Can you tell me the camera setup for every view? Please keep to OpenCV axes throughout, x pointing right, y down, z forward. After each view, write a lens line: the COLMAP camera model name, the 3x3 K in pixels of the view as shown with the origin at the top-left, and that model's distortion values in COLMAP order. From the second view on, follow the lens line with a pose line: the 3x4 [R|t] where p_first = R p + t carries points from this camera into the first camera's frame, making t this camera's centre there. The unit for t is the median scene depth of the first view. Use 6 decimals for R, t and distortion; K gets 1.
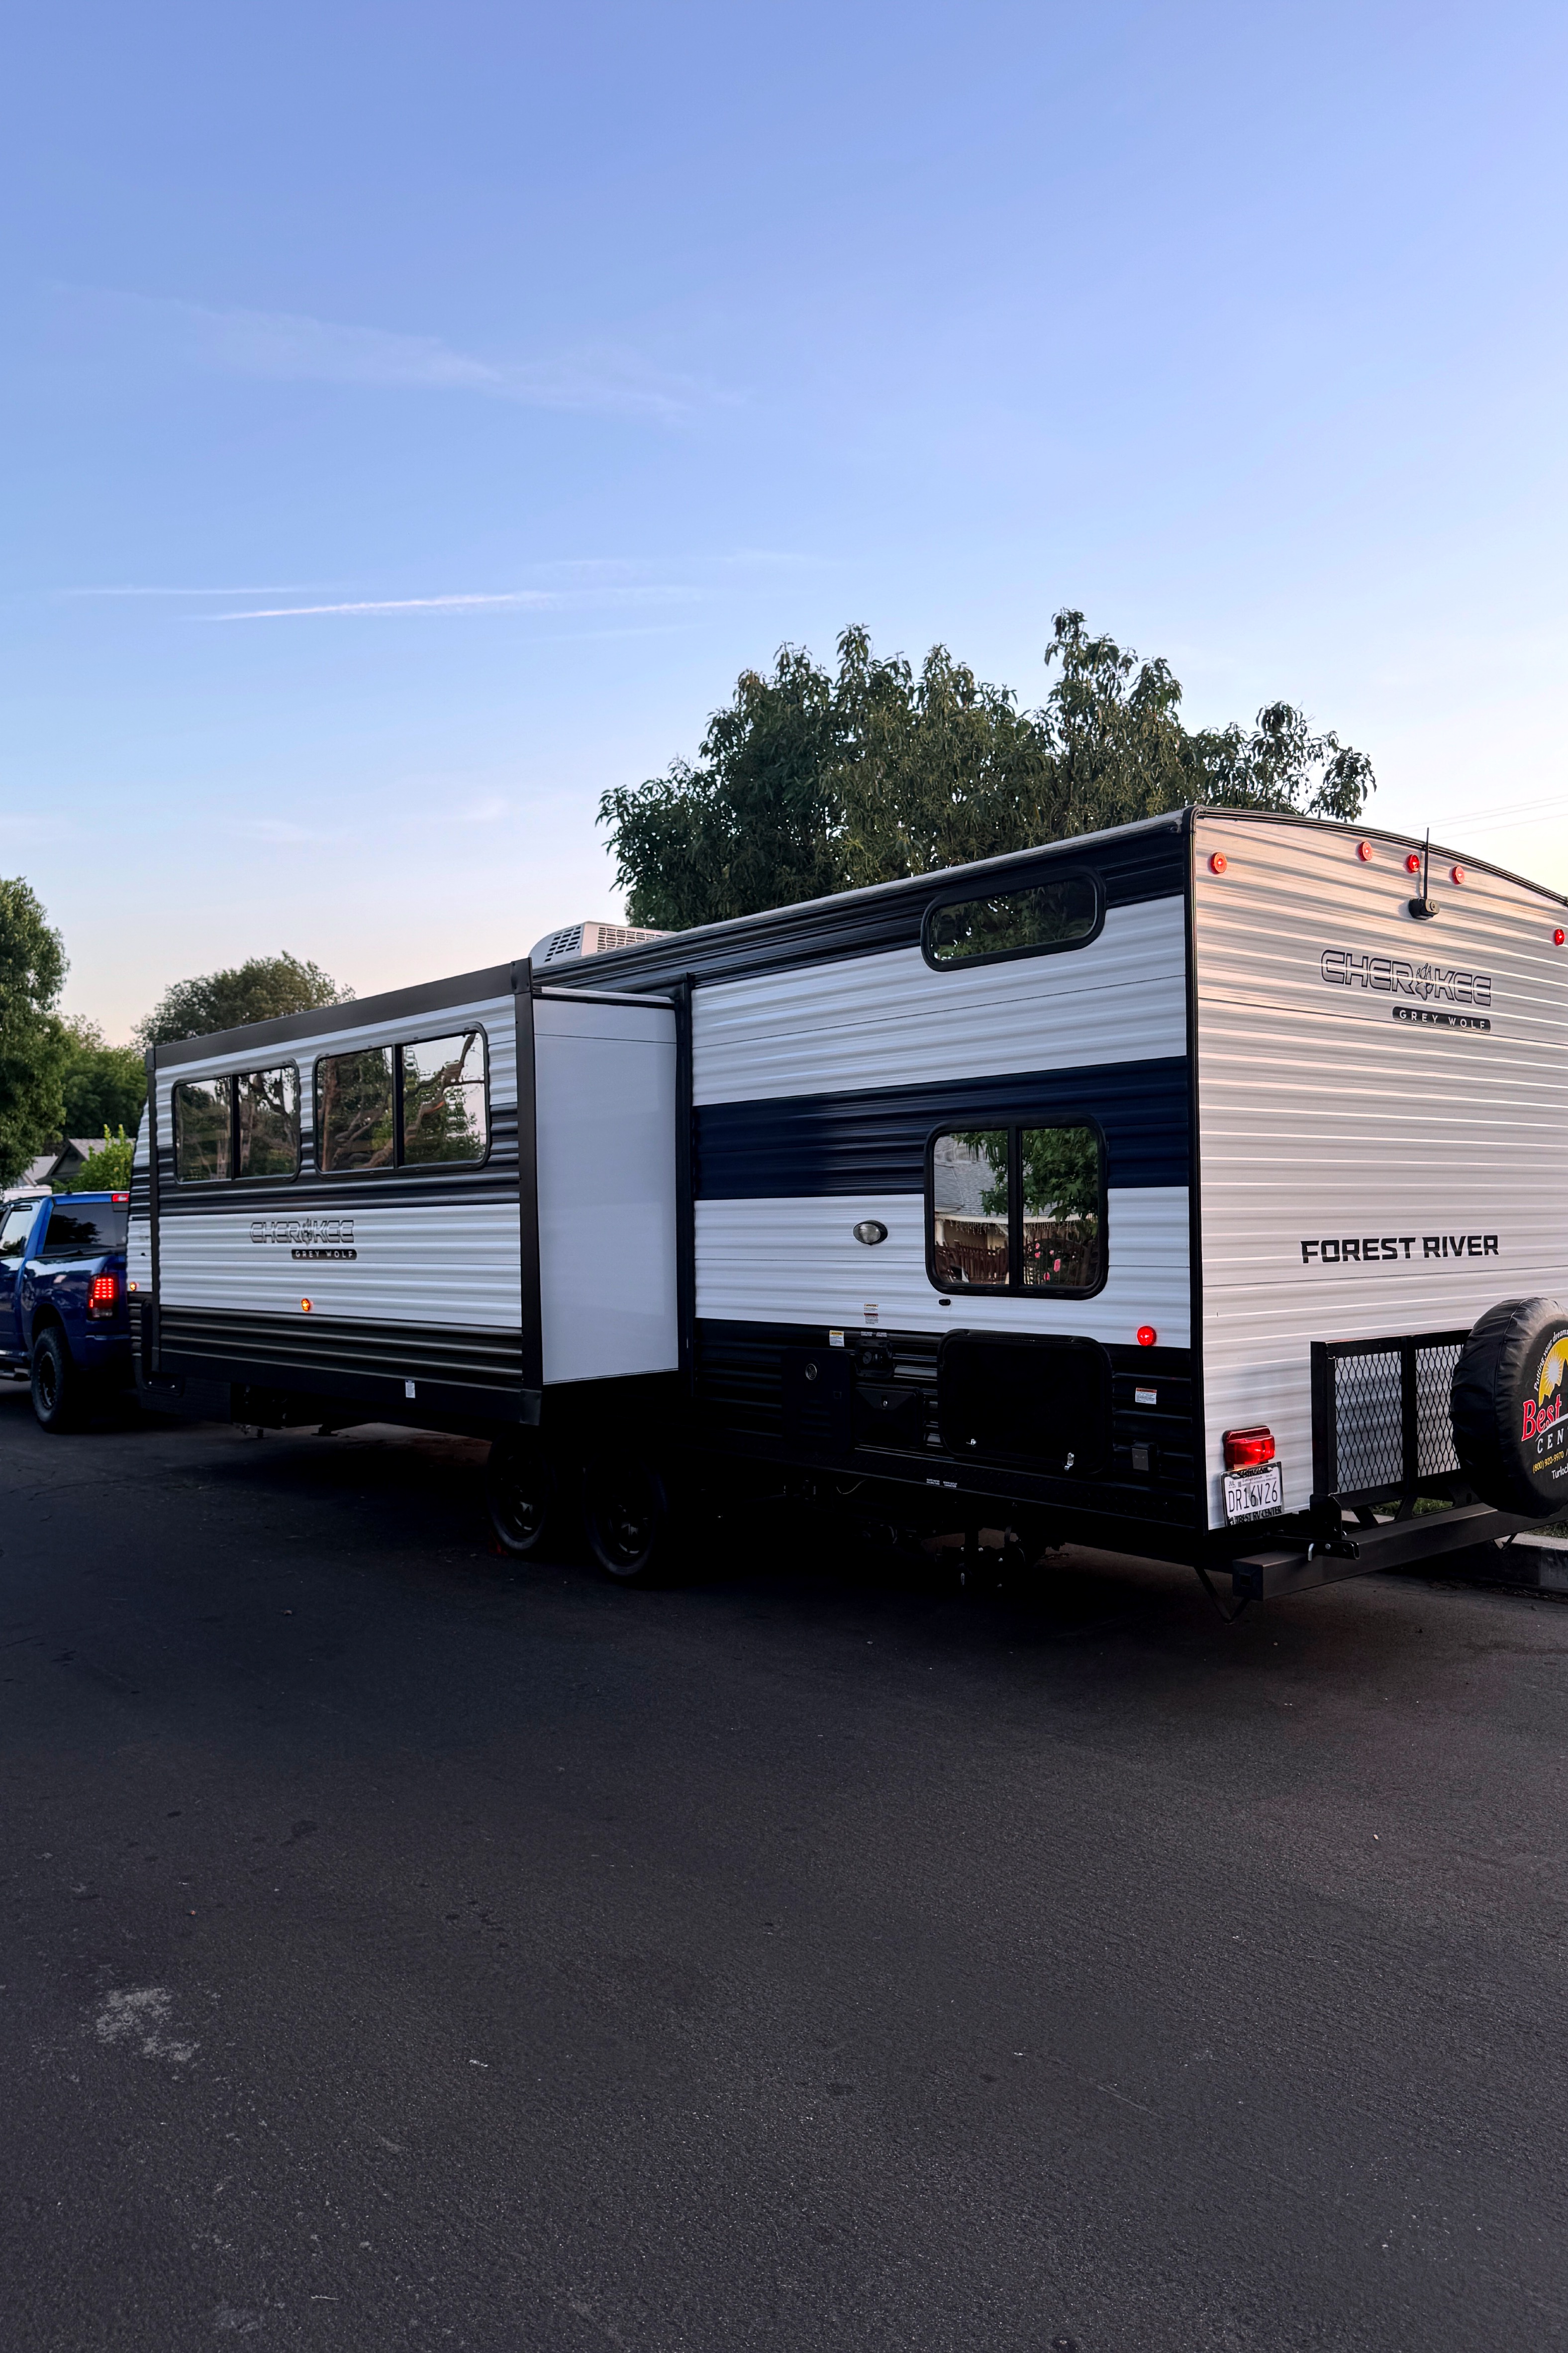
lens RADIAL K [[1693.7, 0, 774.5], [0, 1693.7, 1185.0], [0, 0, 1]] dist [0.007618, -0.004543]
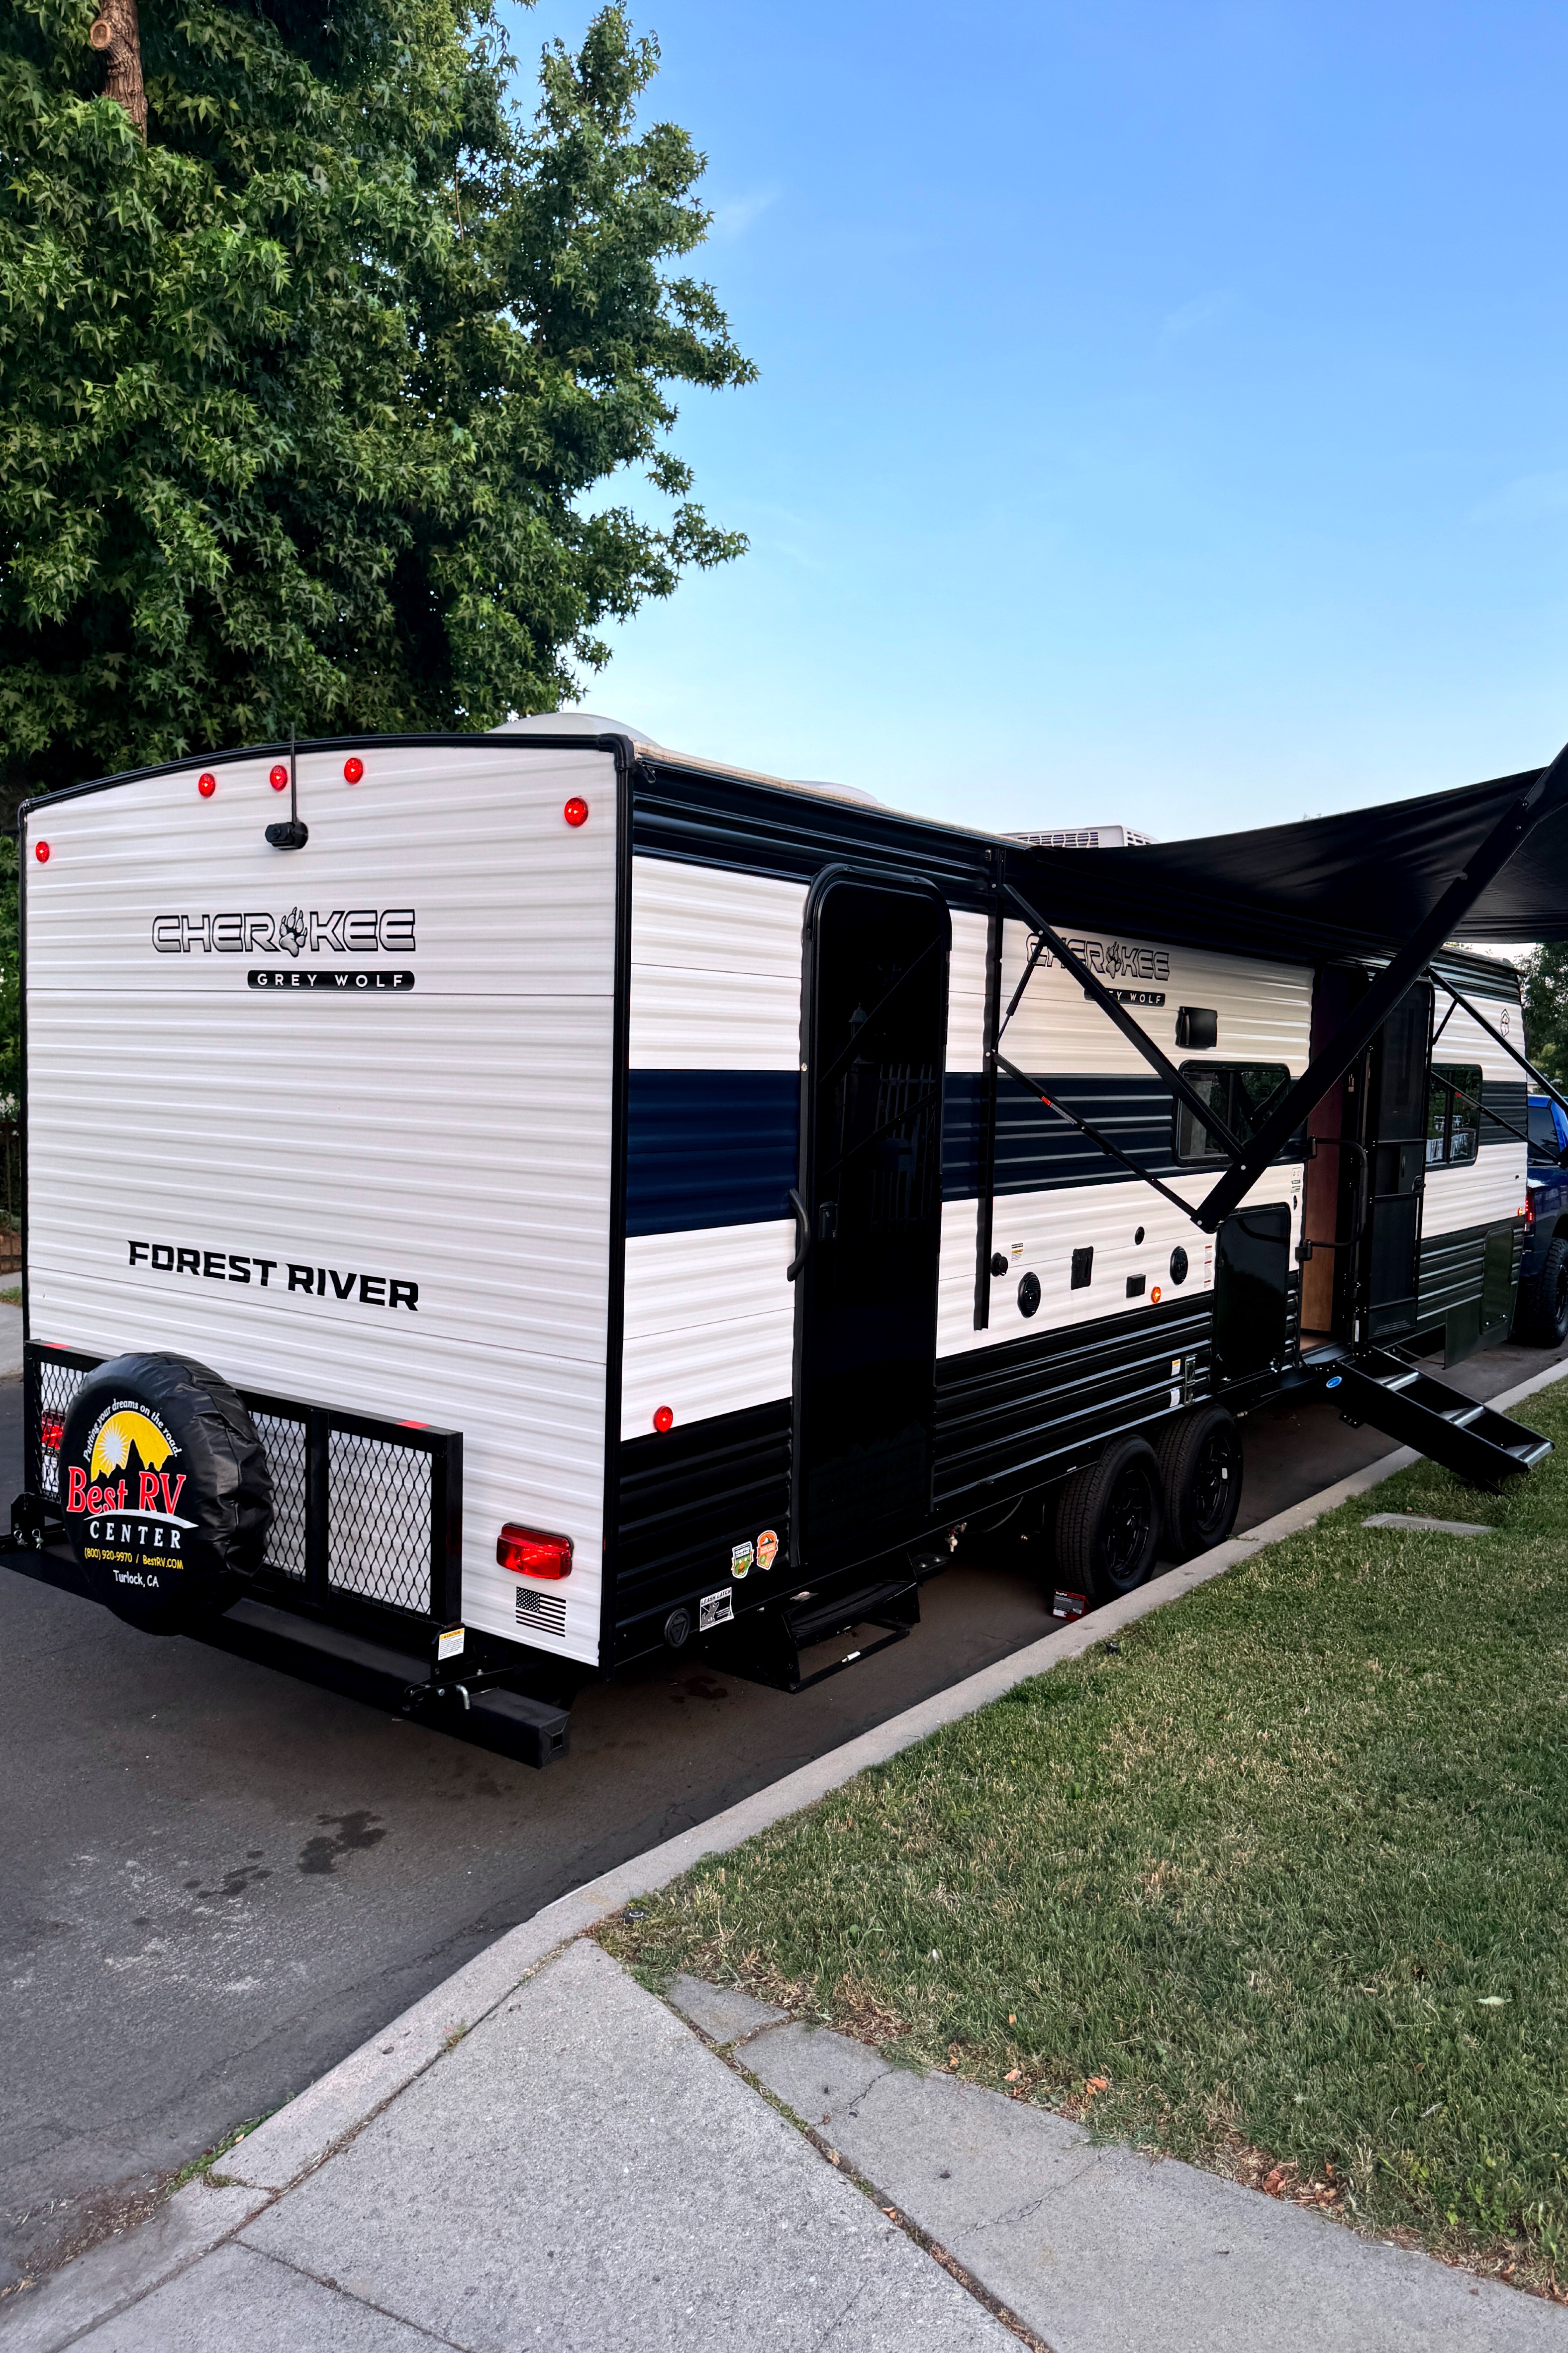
lens RADIAL K [[1693.7, 0, 781.2], [0, 1693.7, 1168.8], [0, 0, 1]] dist [0.007618, -0.004543]
pose [[0.266930, 0.095803, -0.958942, 1.200191], [-0.005960, 0.995192, 0.097766, -0.091626], [0.963697, -0.020382, 0.266218, 1.020215]]
